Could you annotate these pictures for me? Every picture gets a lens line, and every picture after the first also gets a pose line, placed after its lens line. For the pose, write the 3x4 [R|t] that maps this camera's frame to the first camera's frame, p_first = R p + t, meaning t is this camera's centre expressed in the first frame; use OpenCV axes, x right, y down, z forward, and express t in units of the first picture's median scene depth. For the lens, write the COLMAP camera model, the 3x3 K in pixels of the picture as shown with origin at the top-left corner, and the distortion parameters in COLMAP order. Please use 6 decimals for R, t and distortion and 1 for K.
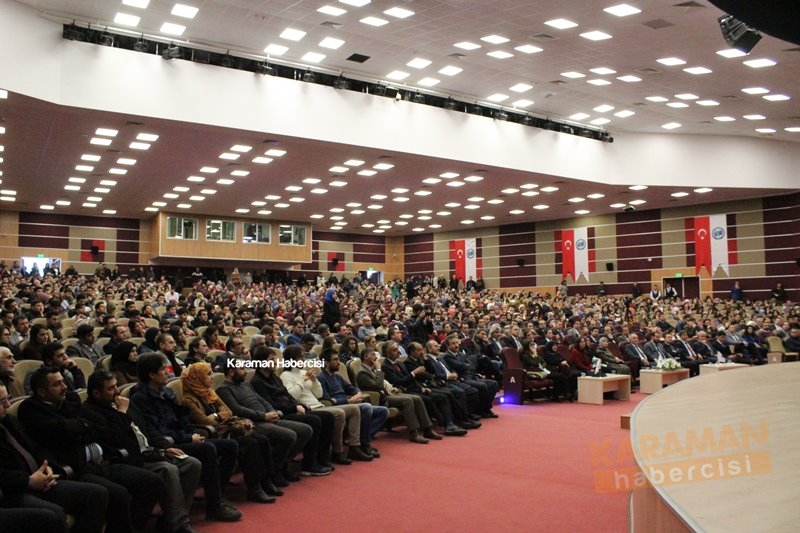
lens RADIAL K [[675.8, 0, 400.0], [0, 675.8, 266.5], [0, 0, 1]] dist [-0.152285, 0.134471]
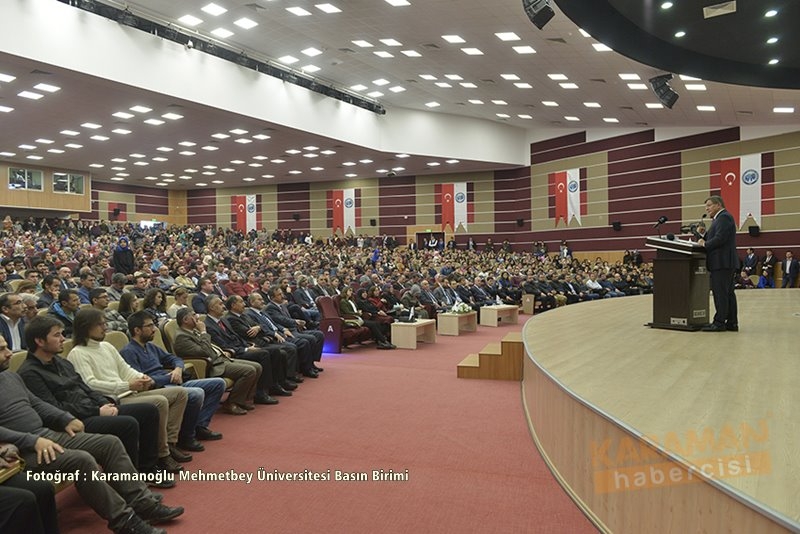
lens RADIAL K [[543.7, 0, 400.0], [0, 543.7, 267.0], [0, 0, 1]] dist [-0.016413, -0.001794]
pose [[0.923631, -0.007409, 0.383211, -0.017417], [-0.023621, 0.996812, 0.076205, 0.004916], [-0.382554, -0.079437, 0.920512, 0.083970]]
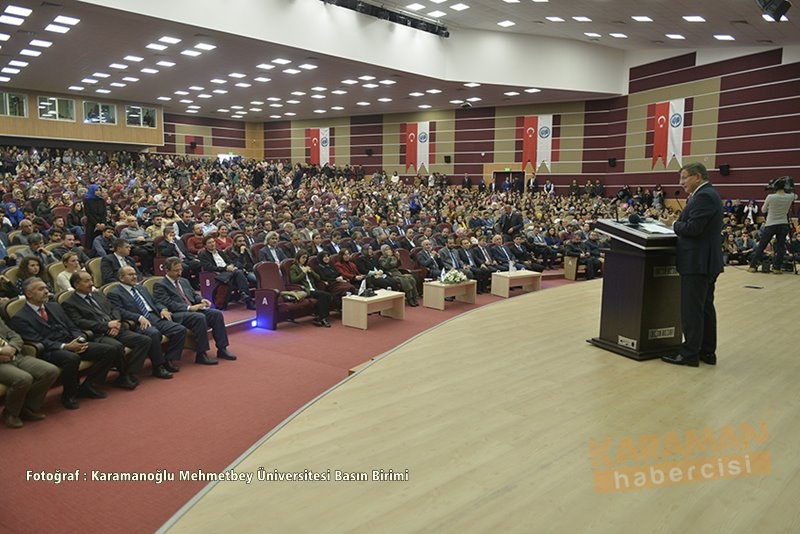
lens RADIAL K [[559.9, 0, 410.1], [0, 559.9, 260.7], [0, 0, 1]] dist [-0.015802, -0.002275]
pose [[0.980182, -0.003810, 0.198064, 0.079375], [-0.034632, 0.981123, 0.190260, -0.009912], [-0.195050, -0.193348, 0.961547, 0.105026]]
